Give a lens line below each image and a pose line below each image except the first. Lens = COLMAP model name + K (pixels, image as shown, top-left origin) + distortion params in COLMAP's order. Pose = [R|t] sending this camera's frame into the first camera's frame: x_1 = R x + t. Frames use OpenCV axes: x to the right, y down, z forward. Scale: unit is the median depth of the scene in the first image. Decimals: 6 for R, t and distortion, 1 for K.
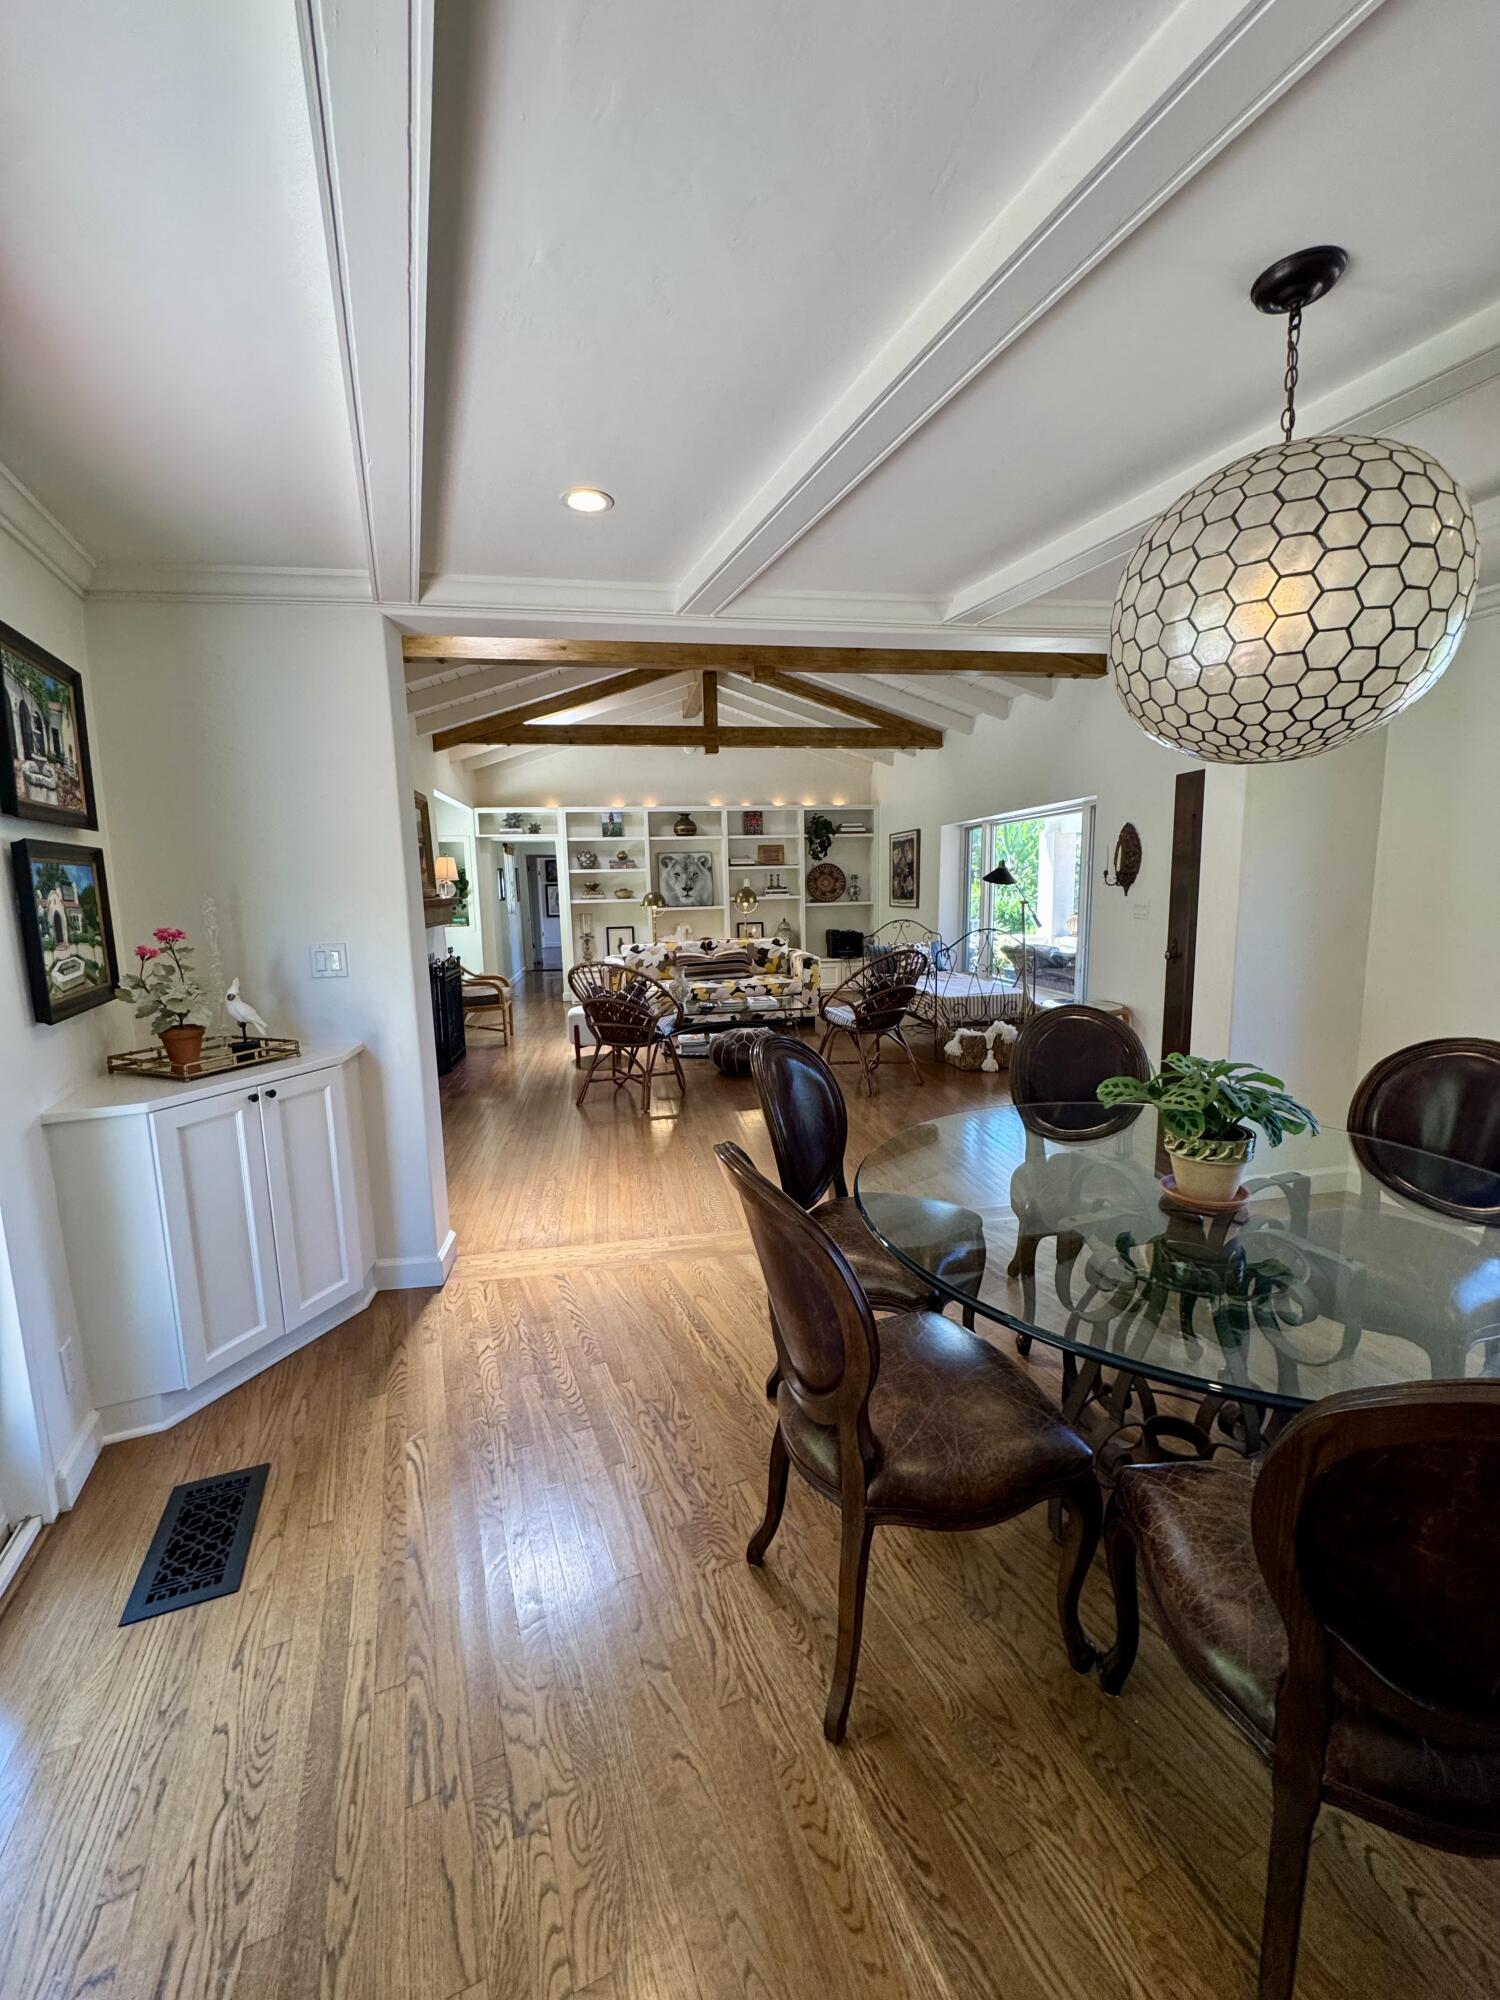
lens RADIAL K [[808.1, 0, 750.0], [0, 808.1, 1000.0], [0, 0, 1]] dist [-0.000947, 0.000126]
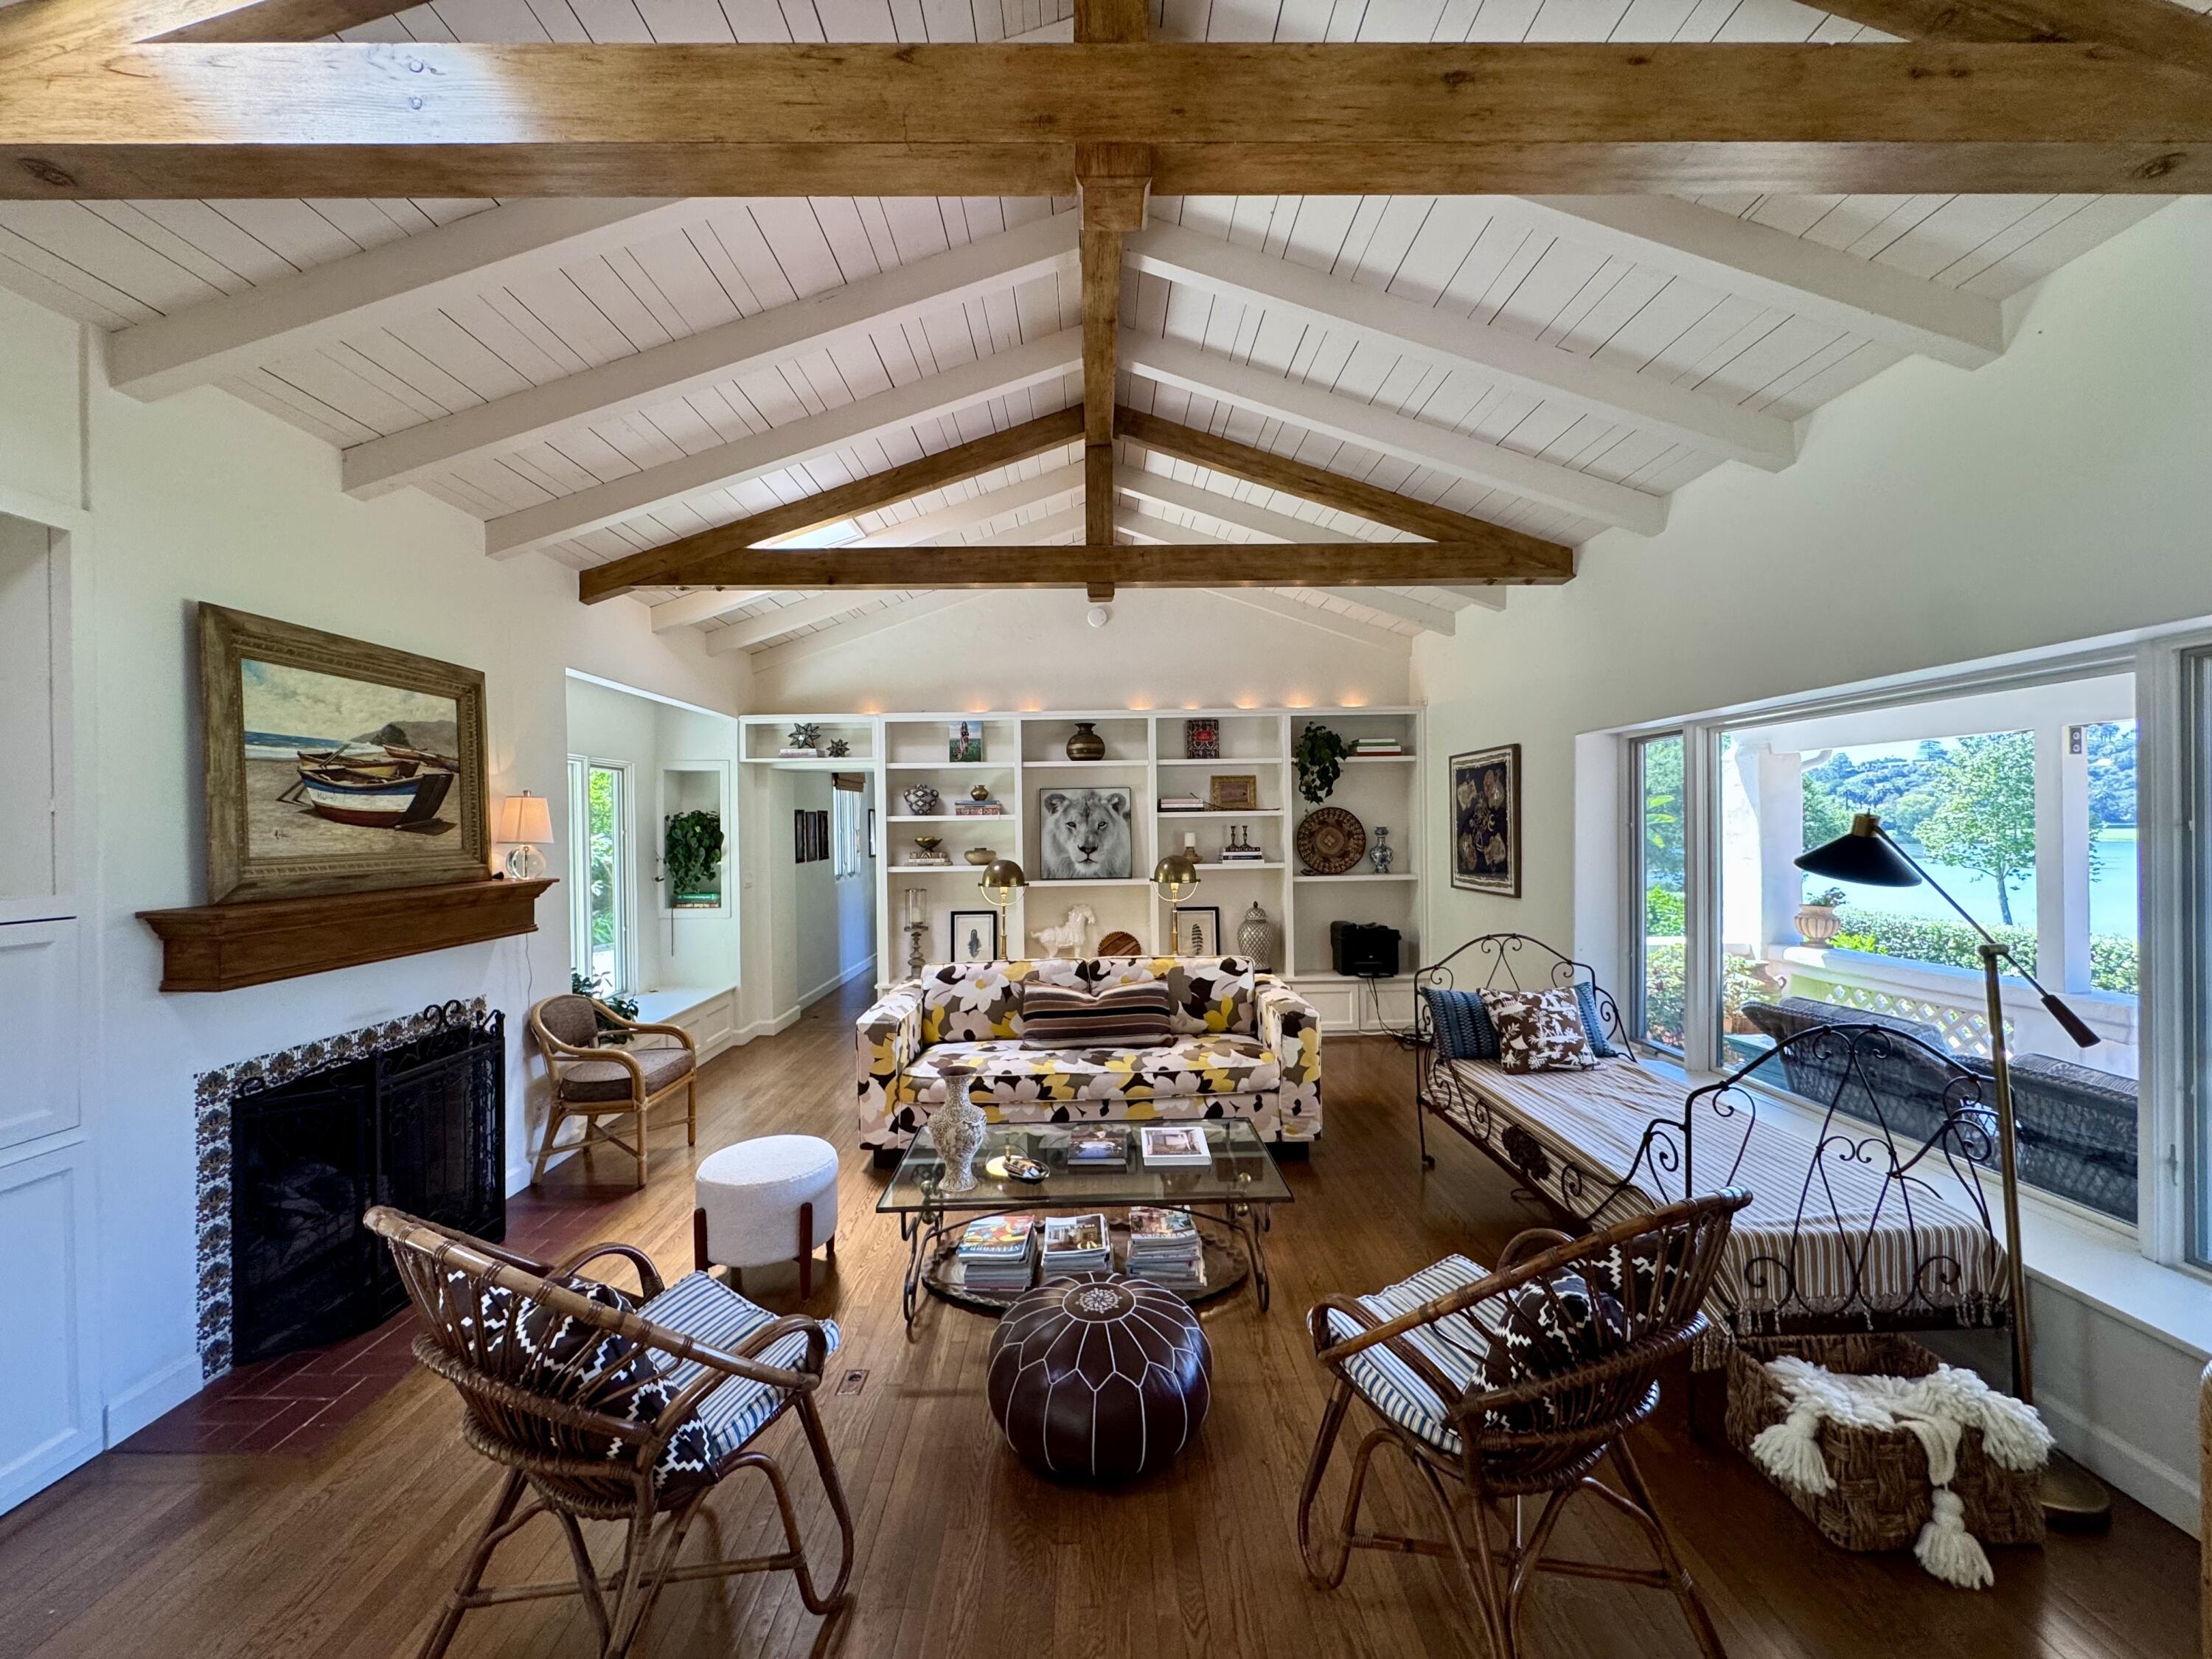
lens RADIAL K [[893.7, 0, 1106.0], [0, 893.7, 829.5], [0, 0, 1]] dist [-0.000947, 0.000126]
pose [[0.988725, 0.009436, -0.149444, 0.032825], [-0.029277, 0.990933, -0.131126, -0.068480], [0.146851, 0.134023, 0.980037, 0.372877]]
